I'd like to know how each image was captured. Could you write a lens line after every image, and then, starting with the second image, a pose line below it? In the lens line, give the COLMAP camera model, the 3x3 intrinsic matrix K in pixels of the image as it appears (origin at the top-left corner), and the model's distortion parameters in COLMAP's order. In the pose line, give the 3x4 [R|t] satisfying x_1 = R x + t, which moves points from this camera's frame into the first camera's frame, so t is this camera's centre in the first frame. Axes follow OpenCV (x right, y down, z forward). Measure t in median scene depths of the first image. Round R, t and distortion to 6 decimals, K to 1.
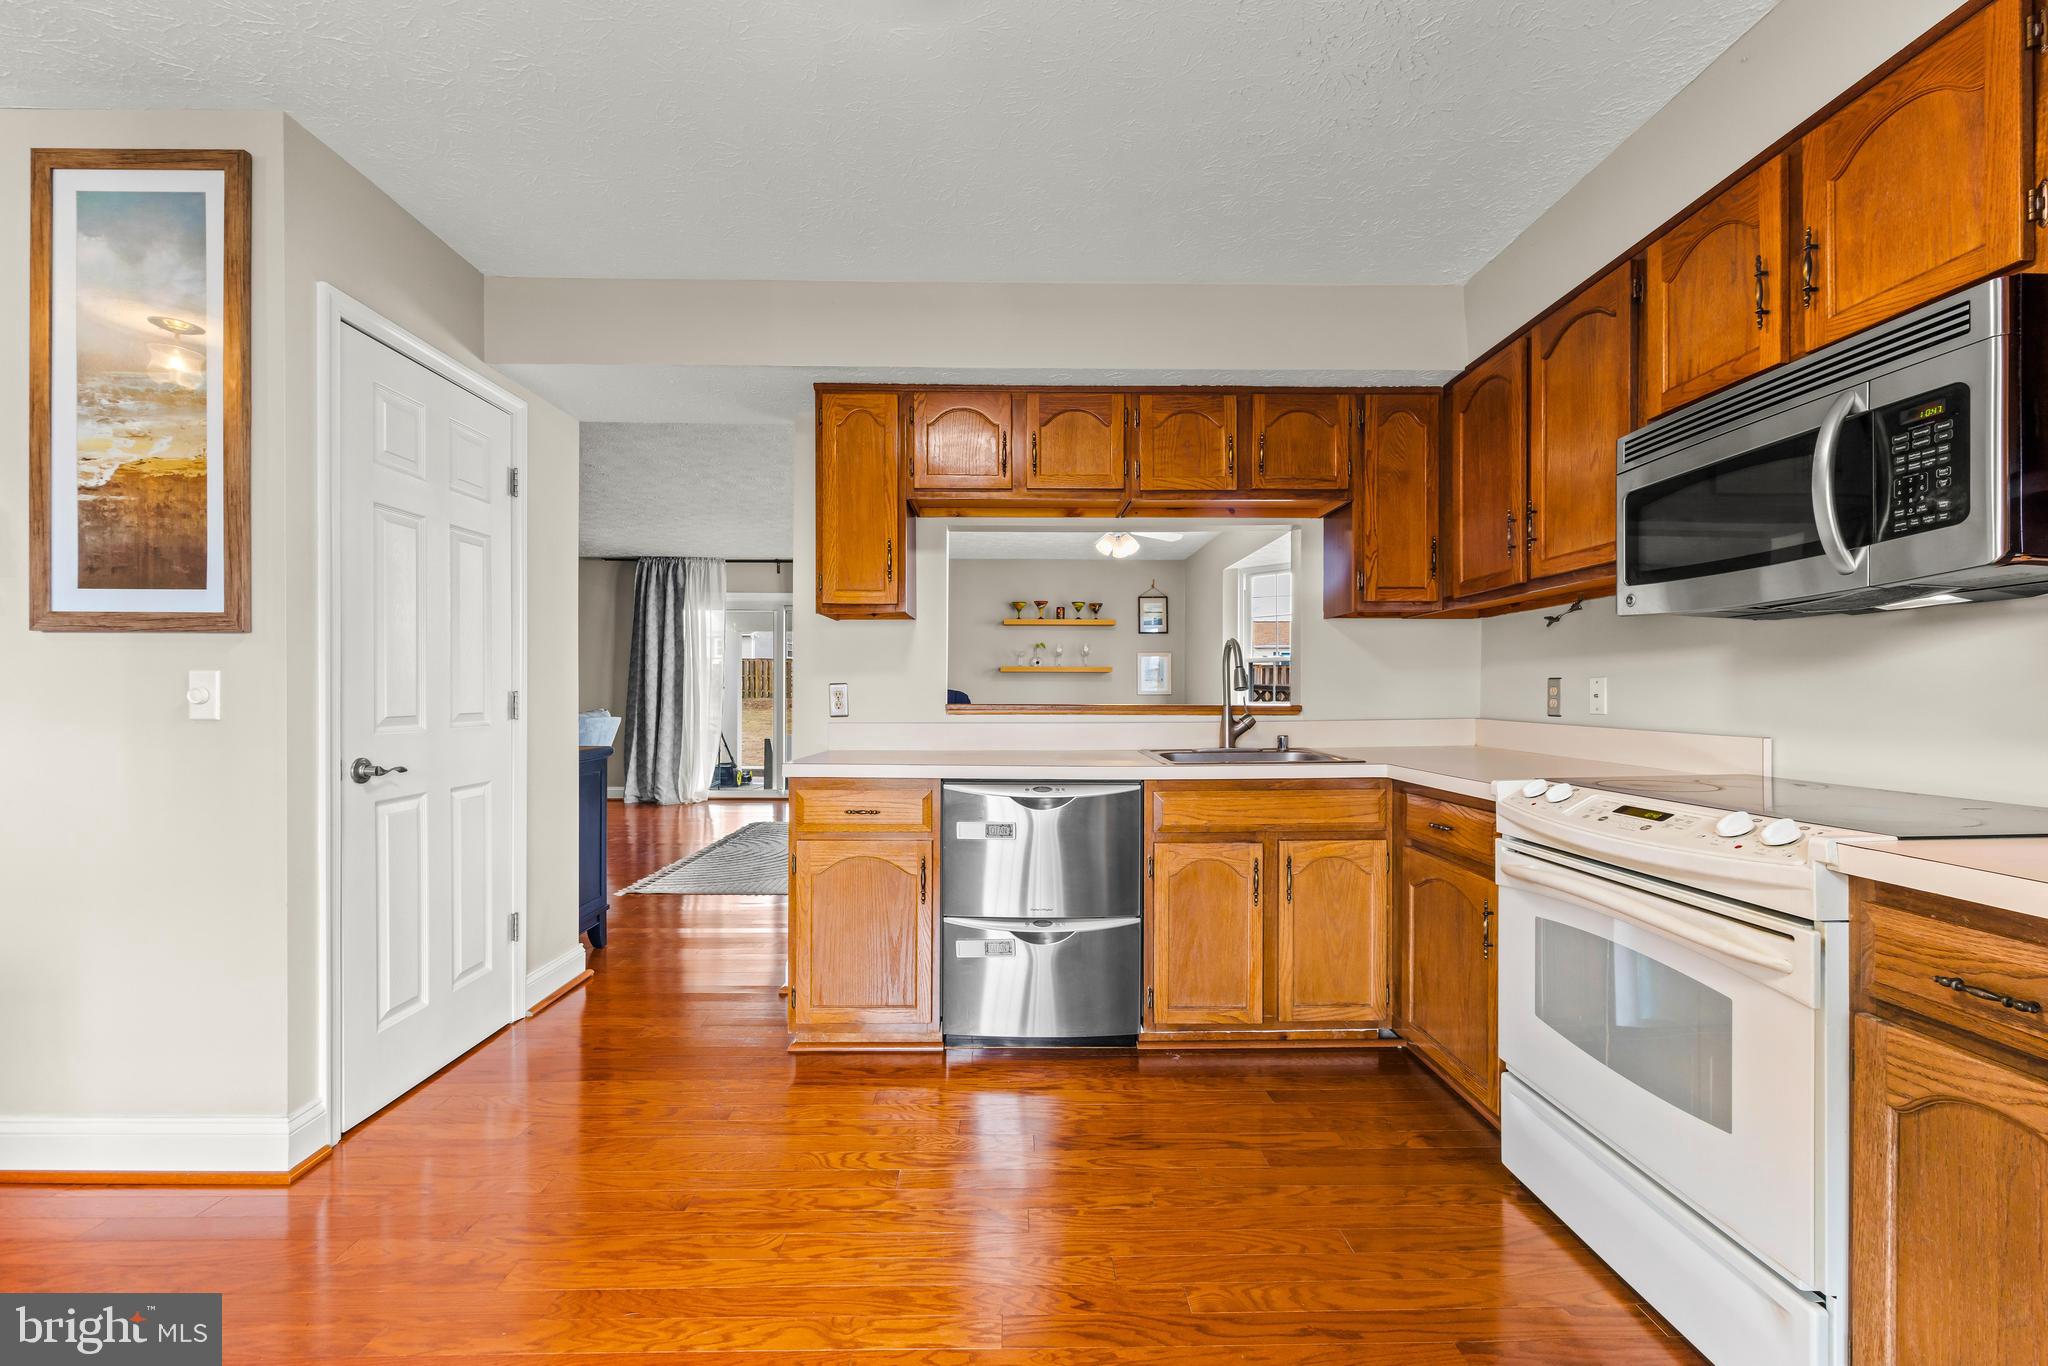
lens RADIAL K [[825.0, 0, 1018.7], [0, 825.0, 702.4], [0, 0, 1]] dist [-0.001769, 0.001264]
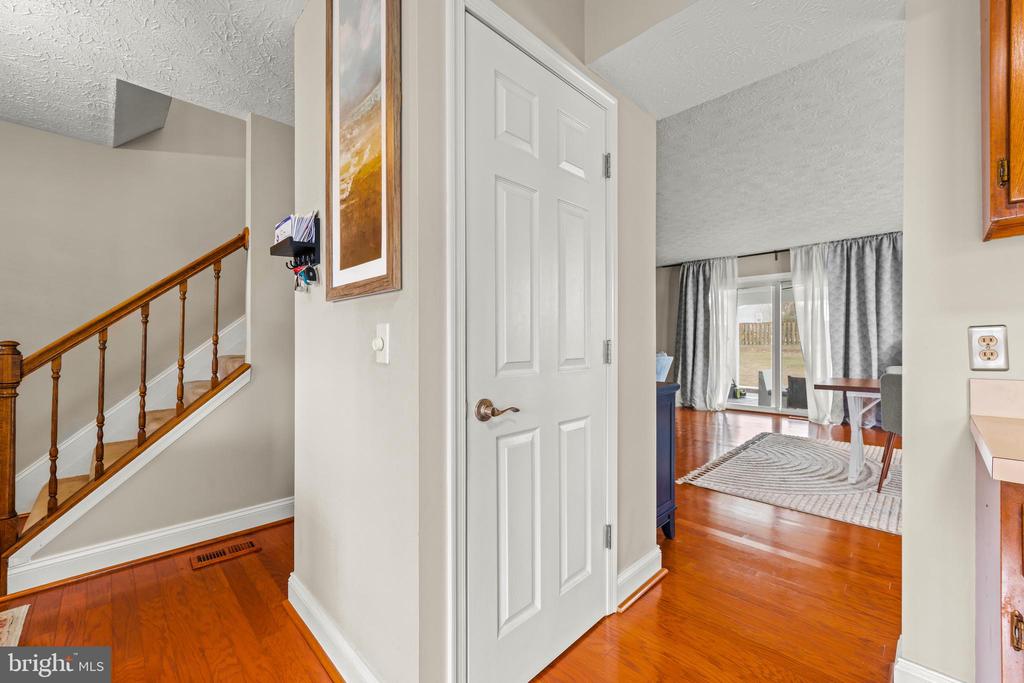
lens RADIAL K [[412.5, 0, 515.6], [0, 412.5, 340.6], [0, 0, 1]] dist [-0.001769, 0.001264]
pose [[0.697515, -0.009243, -0.716511, -0.296652], [-0.003004, 0.999870, -0.015823, -0.003224], [0.716564, 0.013189, 0.697397, 0.522526]]
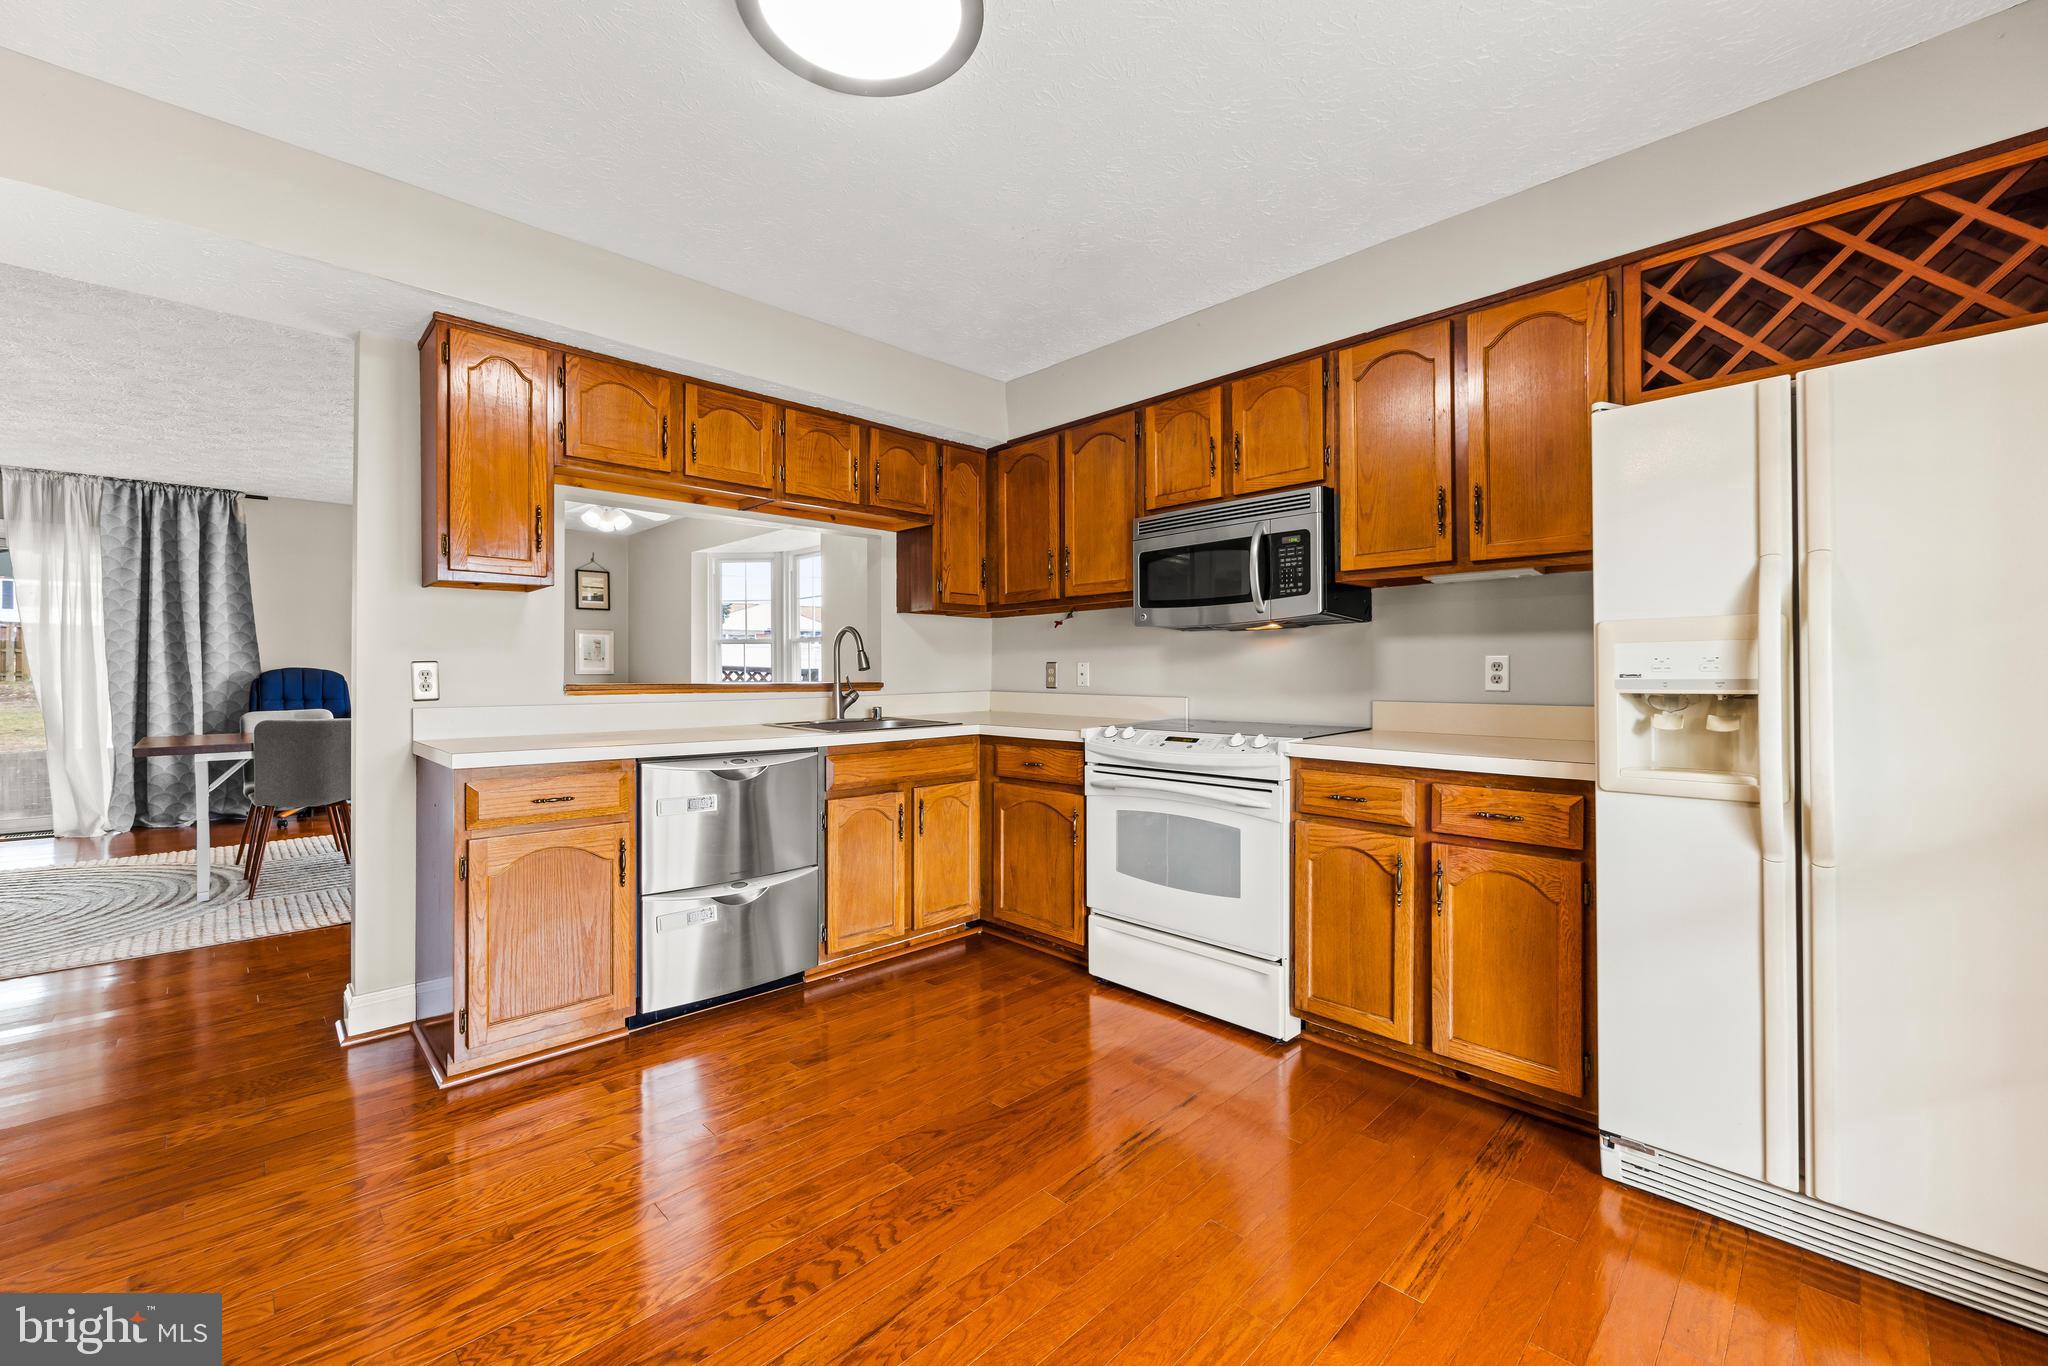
lens RADIAL K [[825.0, 0, 993.7], [0, 825.0, 685.4], [0, 0, 1]] dist [-0.001769, 0.001264]
pose [[0.739143, -0.011123, 0.673456, -0.426273], [0.008462, 0.999938, 0.007227, 0.000379], [-0.673495, 0.000357, 0.739192, -0.024358]]
